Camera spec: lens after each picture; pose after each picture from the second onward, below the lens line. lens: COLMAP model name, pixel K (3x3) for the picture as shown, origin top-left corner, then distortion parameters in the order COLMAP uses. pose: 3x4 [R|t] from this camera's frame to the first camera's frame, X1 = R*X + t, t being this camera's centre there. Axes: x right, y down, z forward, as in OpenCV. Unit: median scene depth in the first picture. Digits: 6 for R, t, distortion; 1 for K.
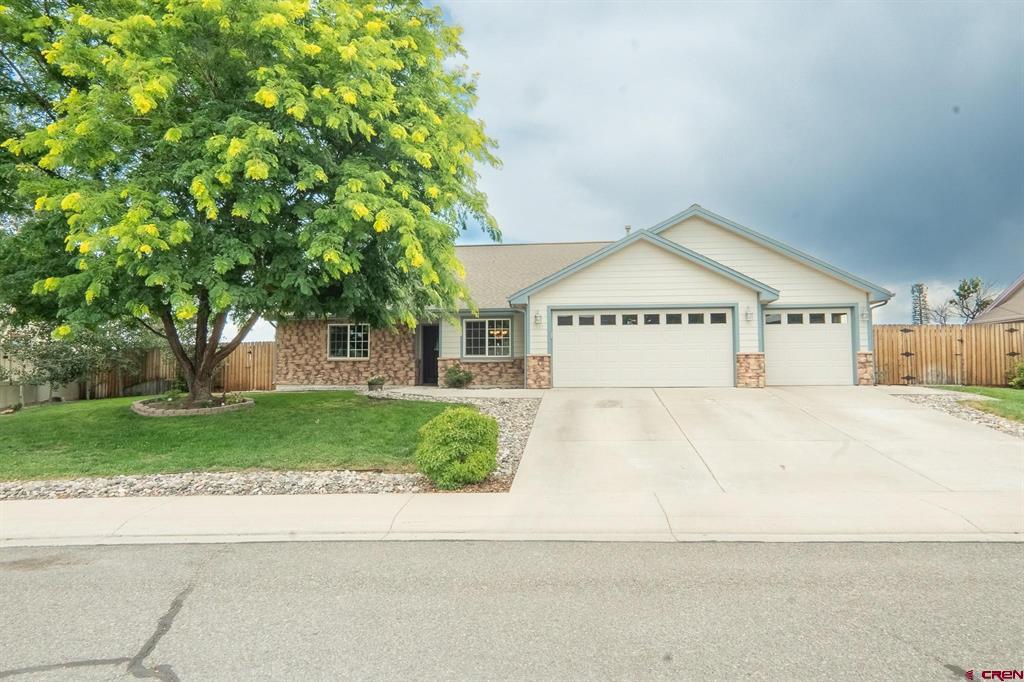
lens RADIAL K [[550.0, 0, 517.7], [0, 550.0, 341.0], [0, 0, 1]] dist [-0.028260, 0.003154]
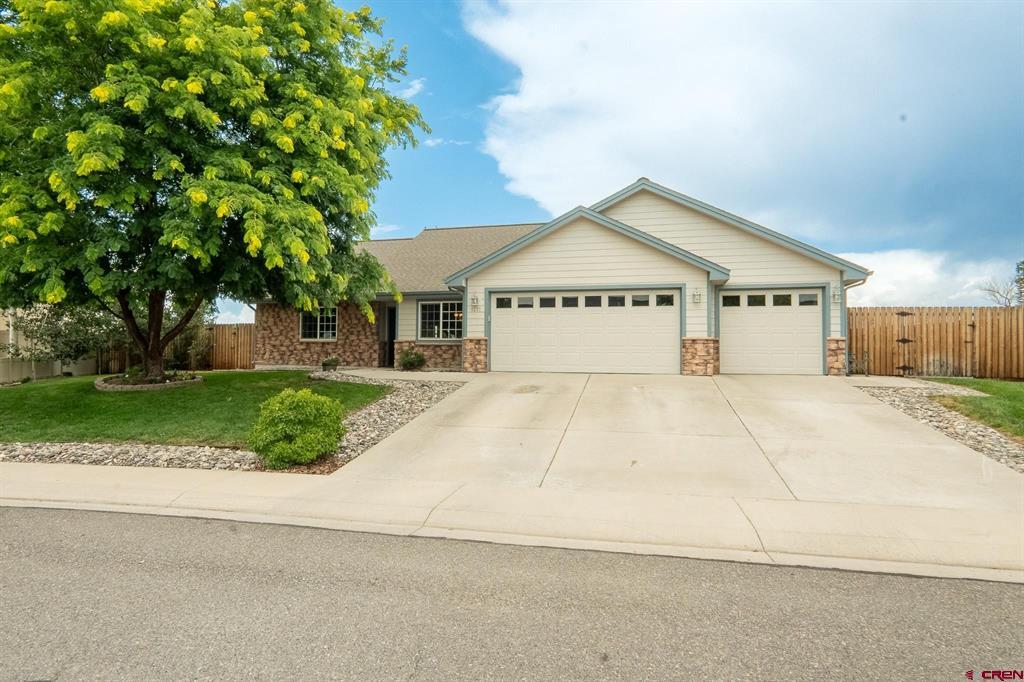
lens RADIAL K [[550.0, 0, 517.7], [0, 550.0, 341.0], [0, 0, 1]] dist [-0.028260, 0.003154]
pose [[0.987623, 0.009095, -0.156582, 0.264749], [-0.004012, 0.999456, 0.032747, -0.001862], [0.156795, -0.031713, 0.987122, 0.040706]]
